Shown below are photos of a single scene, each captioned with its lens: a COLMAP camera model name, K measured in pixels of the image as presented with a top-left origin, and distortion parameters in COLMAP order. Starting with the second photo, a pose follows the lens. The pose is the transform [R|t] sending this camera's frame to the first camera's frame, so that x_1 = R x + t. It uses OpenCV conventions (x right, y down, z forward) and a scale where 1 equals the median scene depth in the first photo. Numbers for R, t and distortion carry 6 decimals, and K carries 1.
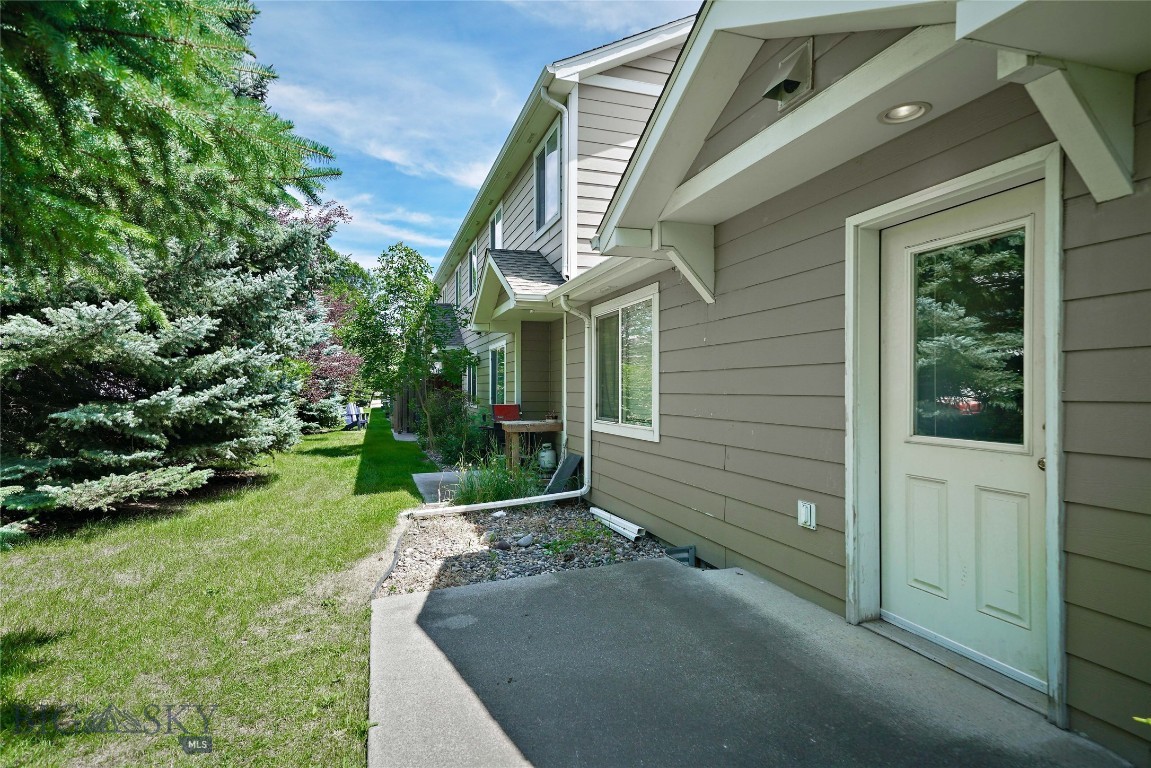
lens RADIAL K [[620.2, 0, 577.6], [0, 620.2, 384.4], [0, 0, 1]] dist [0.001625, 0.000424]
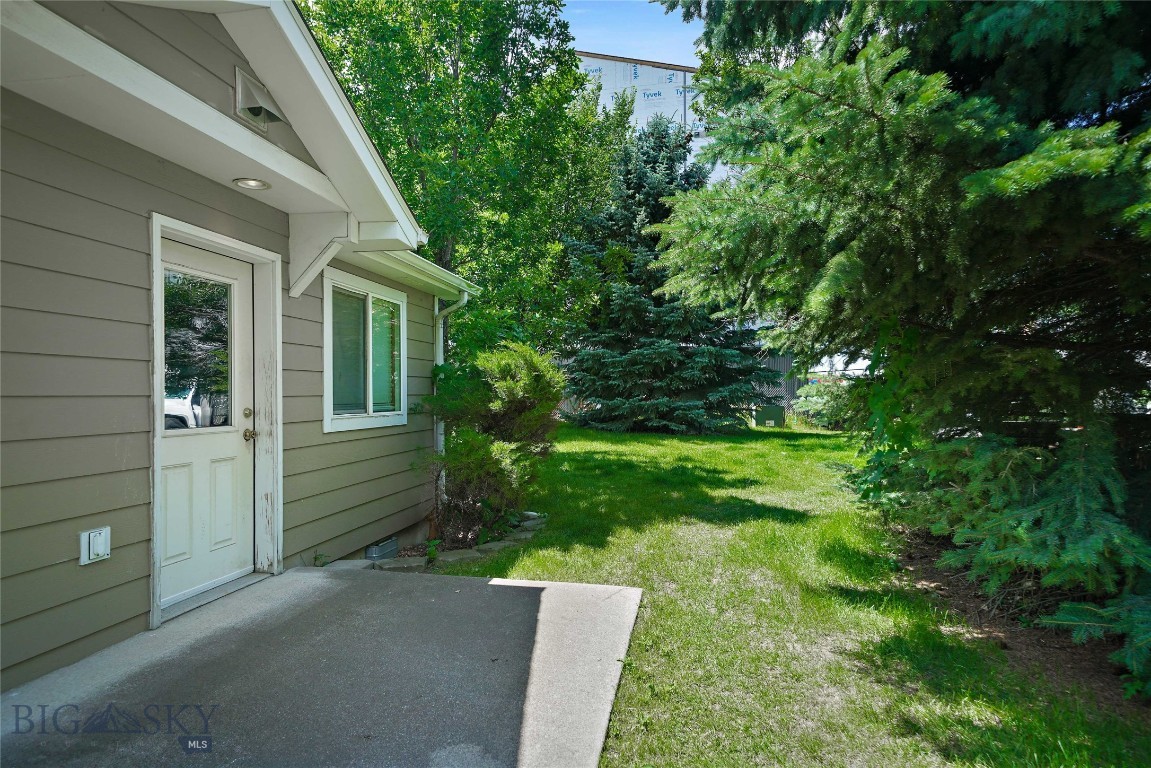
lens RADIAL K [[641.3, 0, 575.5], [0, 641.3, 389.0], [0, 0, 1]] dist [0.021231, 0.000005]
pose [[-0.878952, 0.013608, 0.476716, -0.718934], [0.006450, 0.999841, -0.016649, 0.033358], [-0.476867, -0.011559, -0.878899, 1.804039]]
